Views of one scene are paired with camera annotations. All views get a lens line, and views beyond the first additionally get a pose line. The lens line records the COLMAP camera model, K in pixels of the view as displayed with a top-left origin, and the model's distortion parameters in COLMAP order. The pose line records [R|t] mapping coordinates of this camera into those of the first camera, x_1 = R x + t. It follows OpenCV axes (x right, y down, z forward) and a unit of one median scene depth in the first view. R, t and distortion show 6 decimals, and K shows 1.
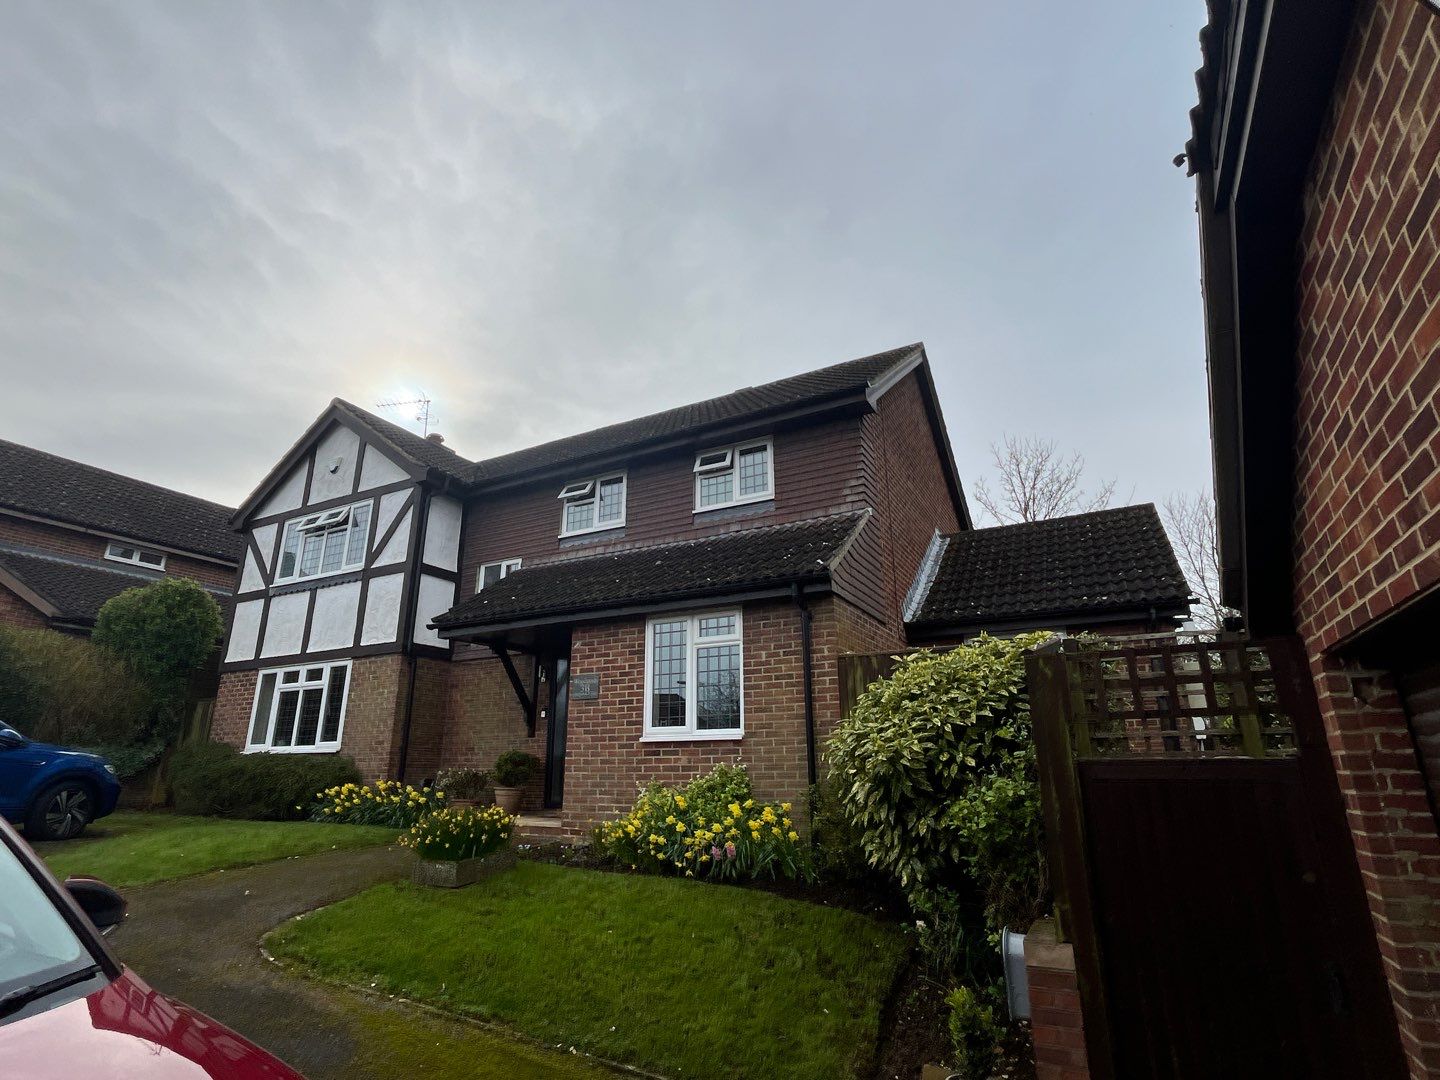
lens RADIAL K [[735.0, 0, 715.6], [0, 735.0, 546.5], [0, 0, 1]] dist [-0.002578, 0.000040]
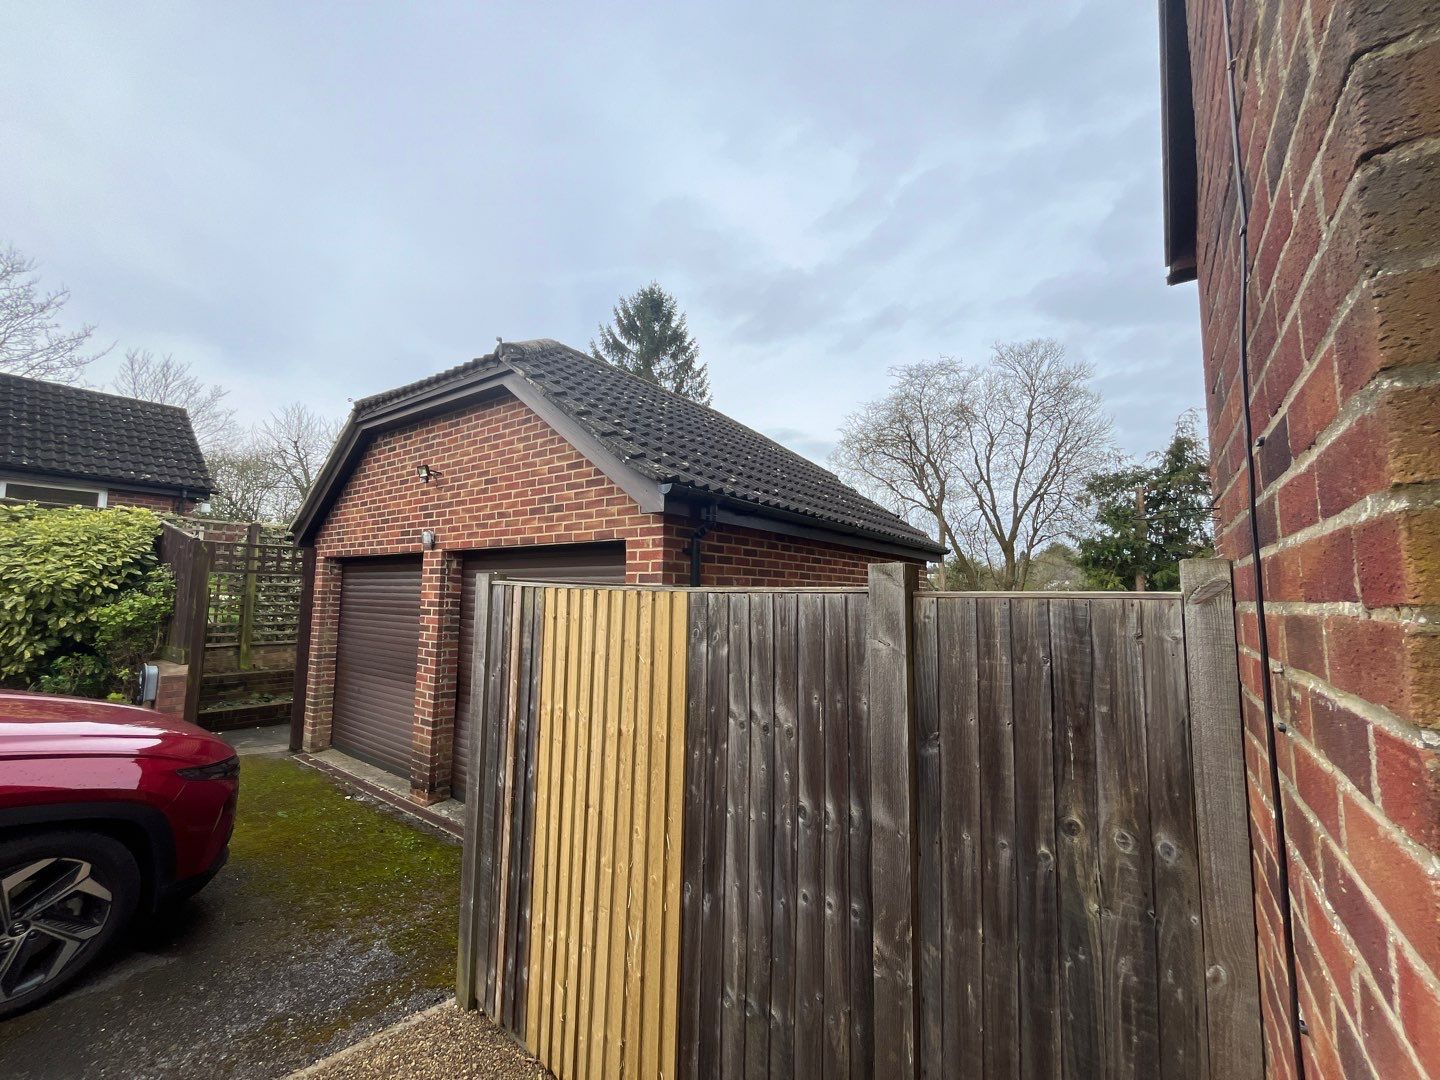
lens RADIAL K [[582.8, 0, 720.0], [0, 582.8, 540.0], [0, 0, 1]] dist [-0.001193, -0.000215]
pose [[0.139107, 0.099719, 0.985244, -0.382355], [-0.311176, 0.948923, -0.052107, -0.088275], [-0.940116, -0.299336, 0.163032, -0.258600]]
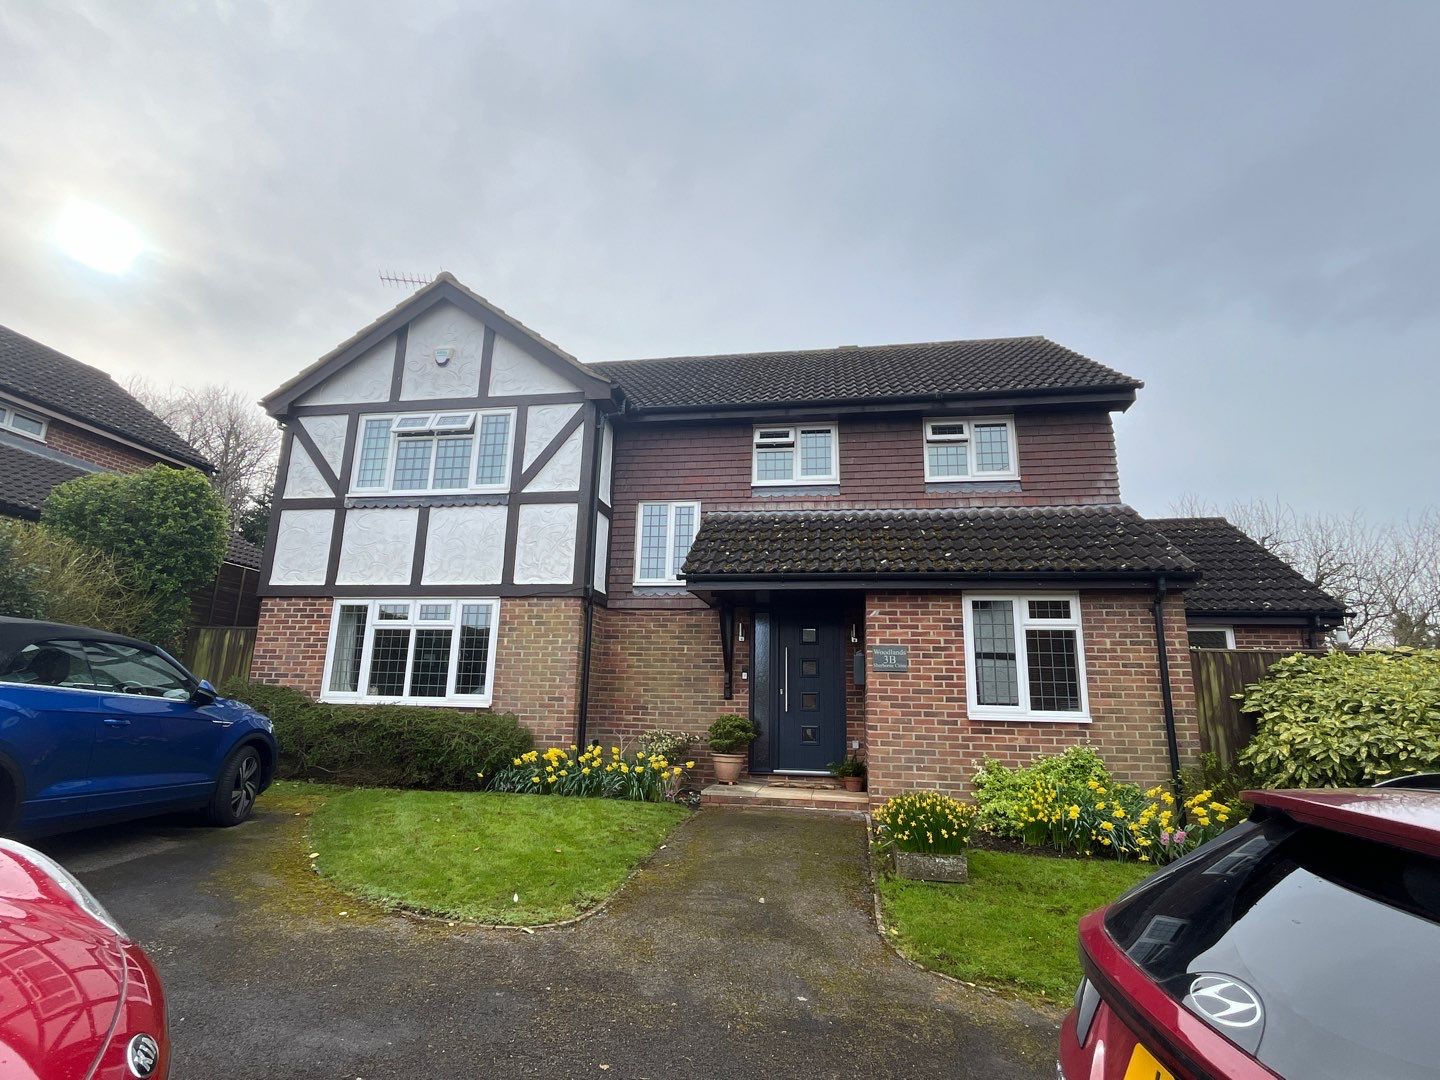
lens RADIAL K [[735.0, 0, 715.6], [0, 735.0, 546.5], [0, 0, 1]] dist [-0.002578, 0.000040]
pose [[0.946793, 0.096983, 0.306882, -0.564997], [-0.122087, 0.990477, 0.063644, 0.011370], [-0.297787, -0.097724, 0.949617, 0.142256]]
